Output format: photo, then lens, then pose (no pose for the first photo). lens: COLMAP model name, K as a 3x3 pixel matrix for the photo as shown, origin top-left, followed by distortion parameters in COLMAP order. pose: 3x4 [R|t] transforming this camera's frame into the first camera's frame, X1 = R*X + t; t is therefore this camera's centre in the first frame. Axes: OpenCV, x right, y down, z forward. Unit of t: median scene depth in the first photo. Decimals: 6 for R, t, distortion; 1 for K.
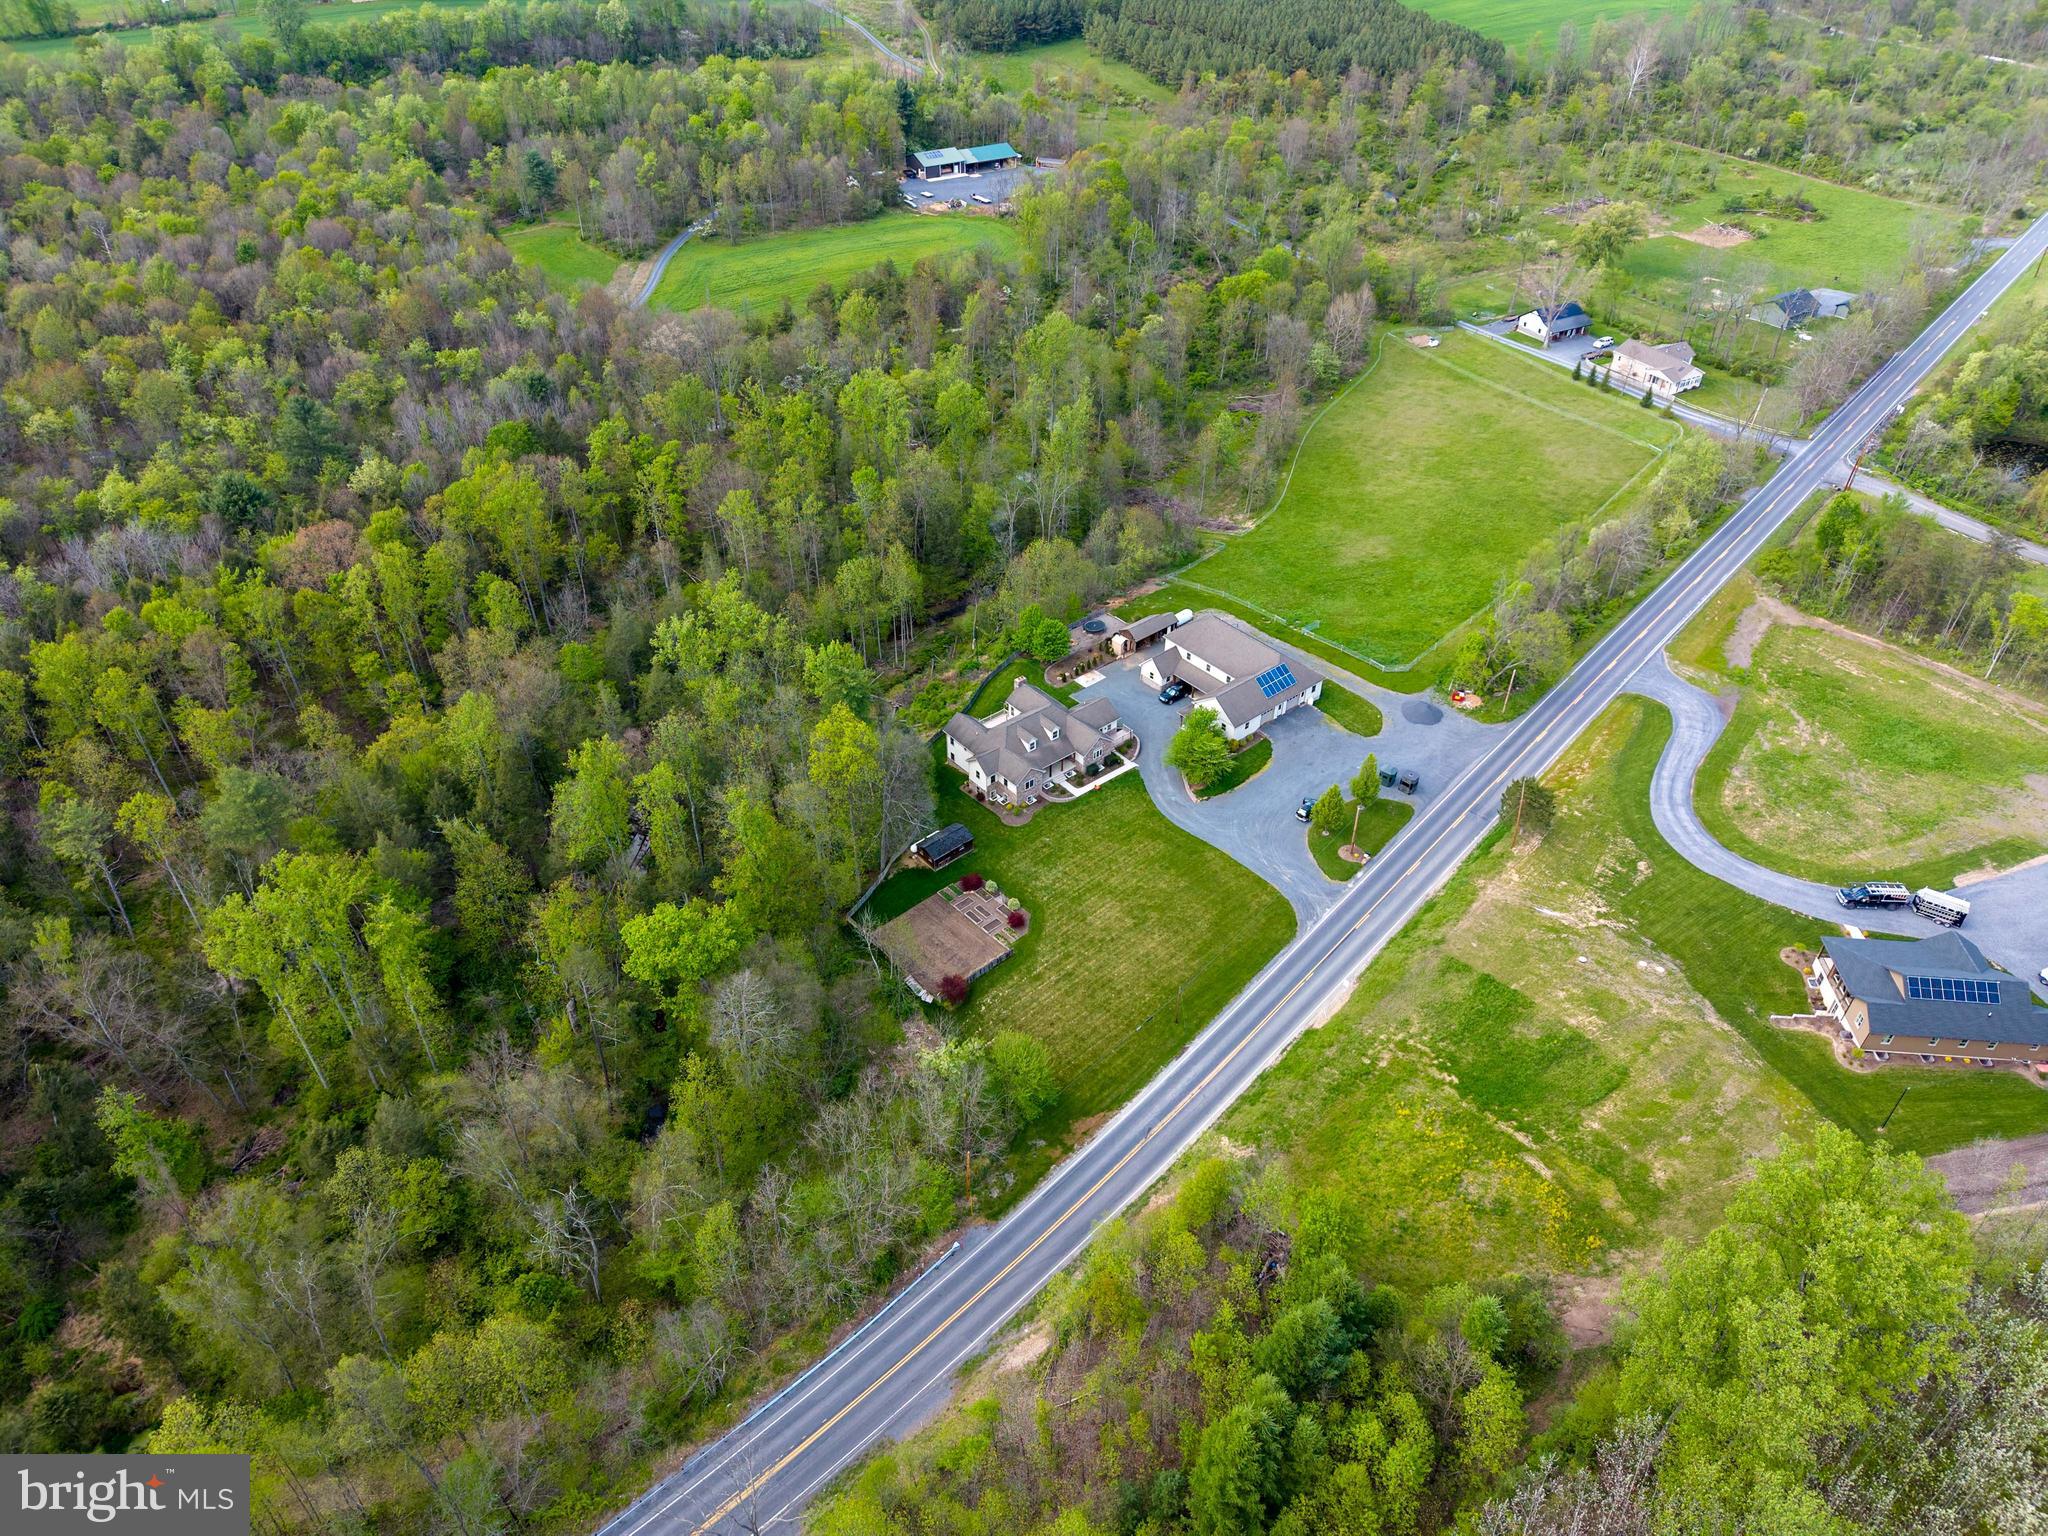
lens RADIAL K [[1369.6, 0, 1024.0], [0, 1369.6, 768.0], [0, 0, 1]] dist [0.044548, -0.055095]
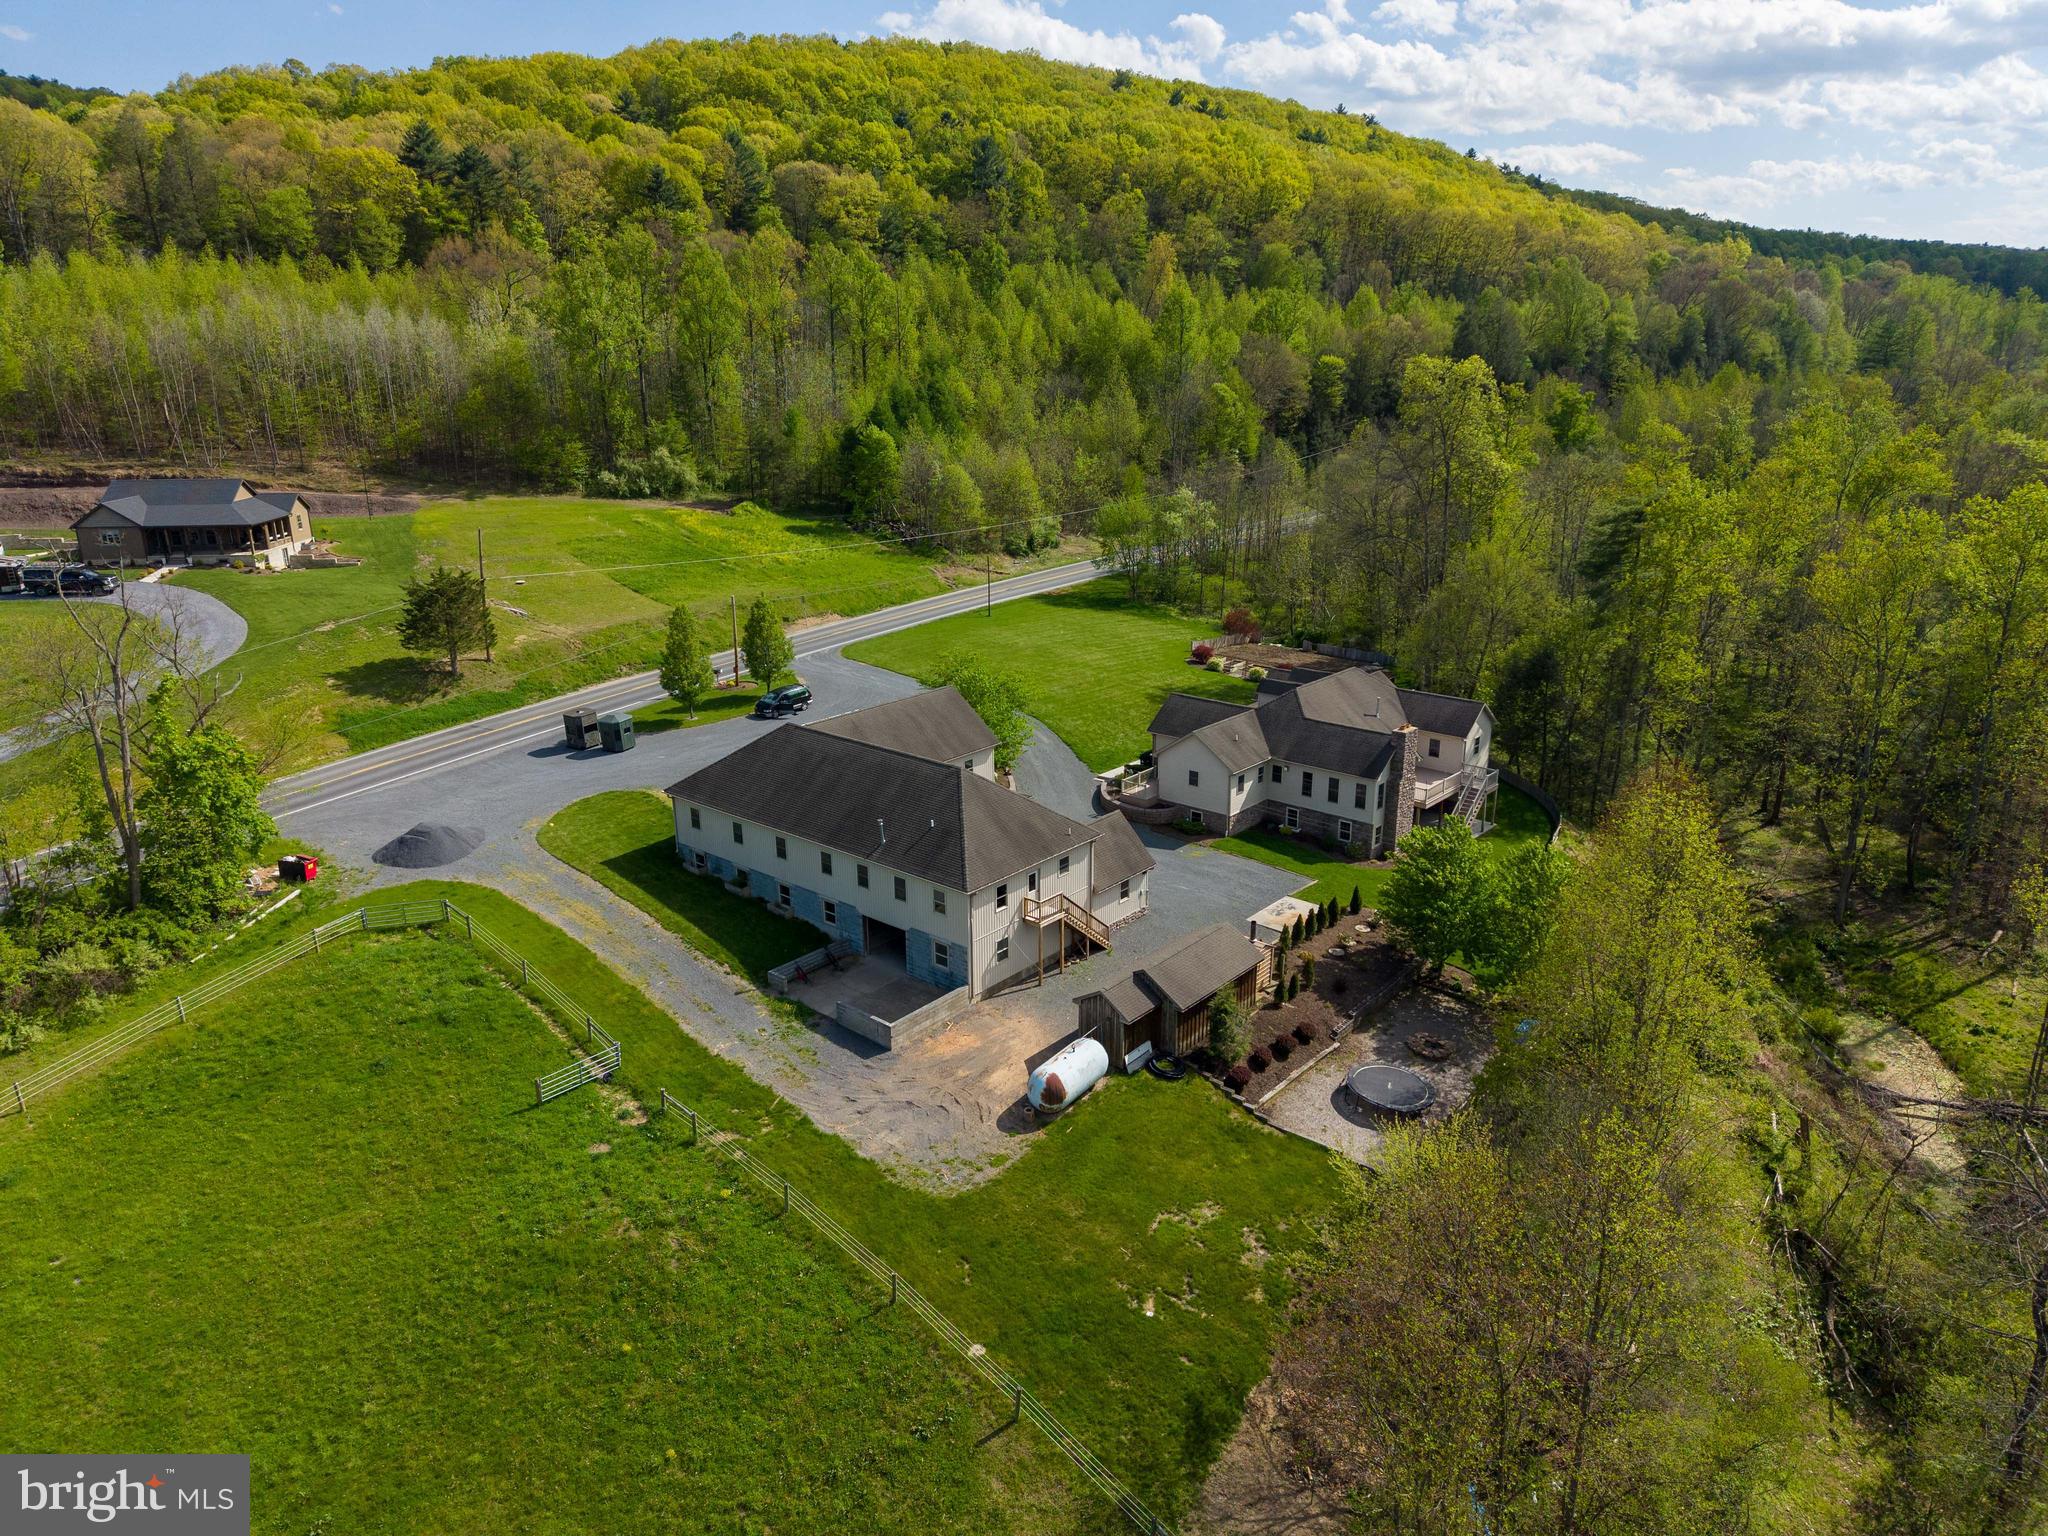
lens RADIAL K [[1369.6, 0, 1024.0], [0, 1369.6, 768.0], [0, 0, 1]] dist [0.044548, -0.055095]
pose [[-0.987316, 0.056109, -0.148520, 0.191253], [-0.091473, 0.563562, 0.820993, -0.422614], [0.129765, 0.824166, -0.551282, 1.308563]]
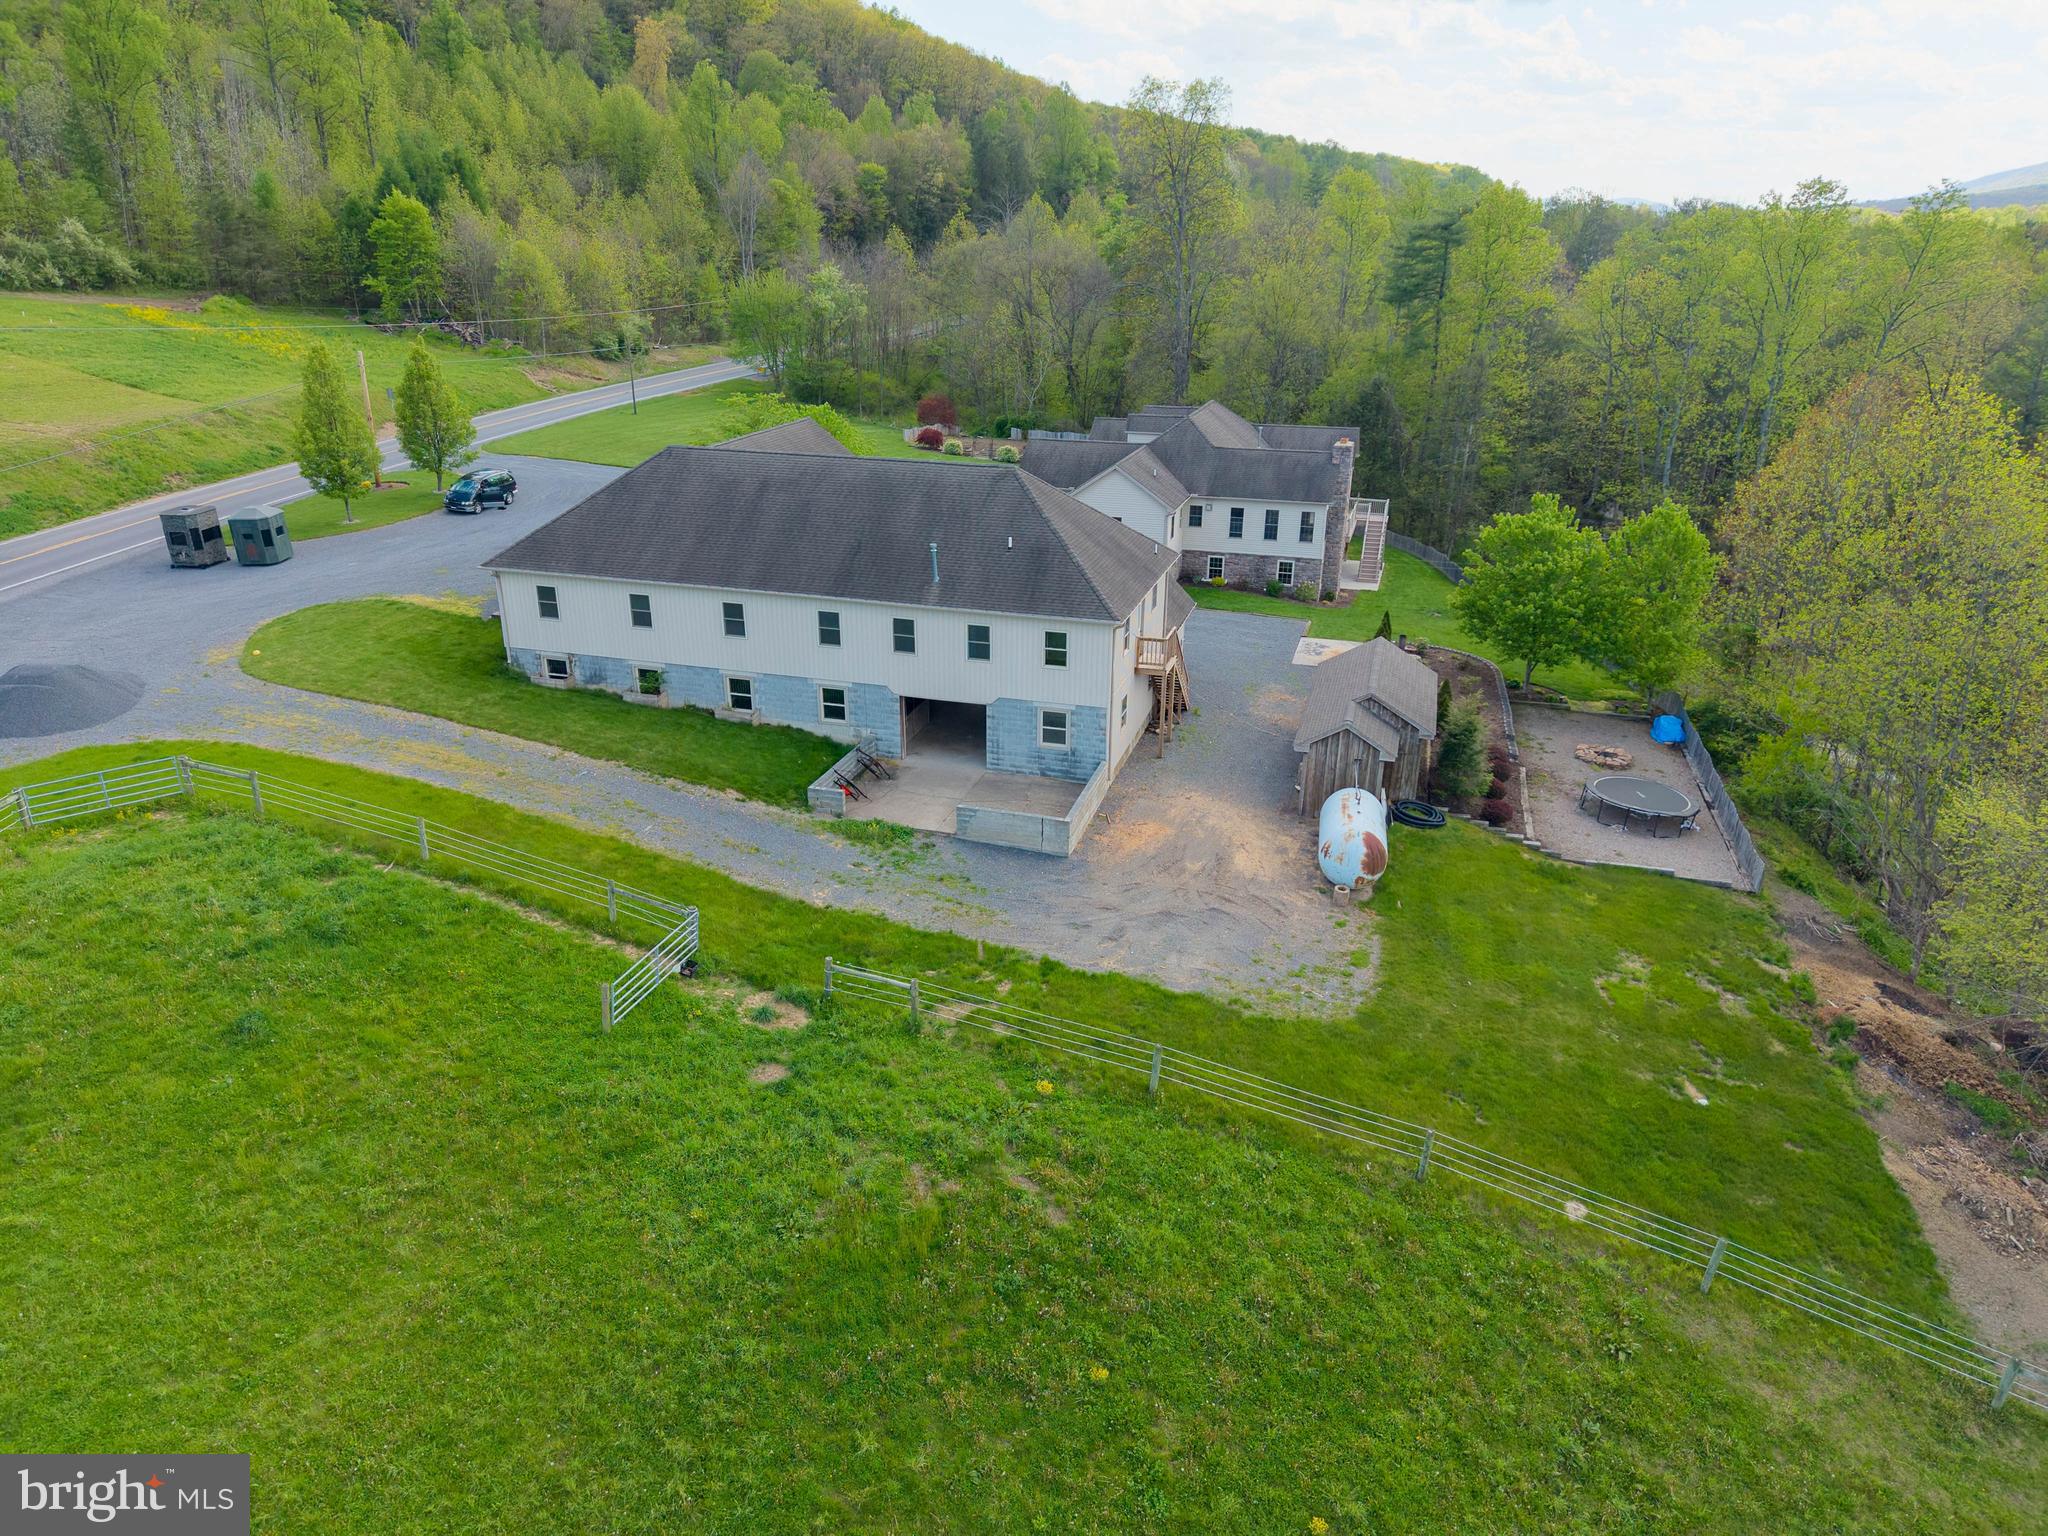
lens RADIAL K [[1369.6, 0, 1024.0], [0, 1369.6, 768.0], [0, 0, 1]] dist [0.044548, -0.055095]
pose [[-0.832141, 0.197690, -0.518132, 0.295098], [-0.350807, 0.535964, 0.767904, -0.288501], [0.429507, 0.820769, -0.376646, 1.248135]]
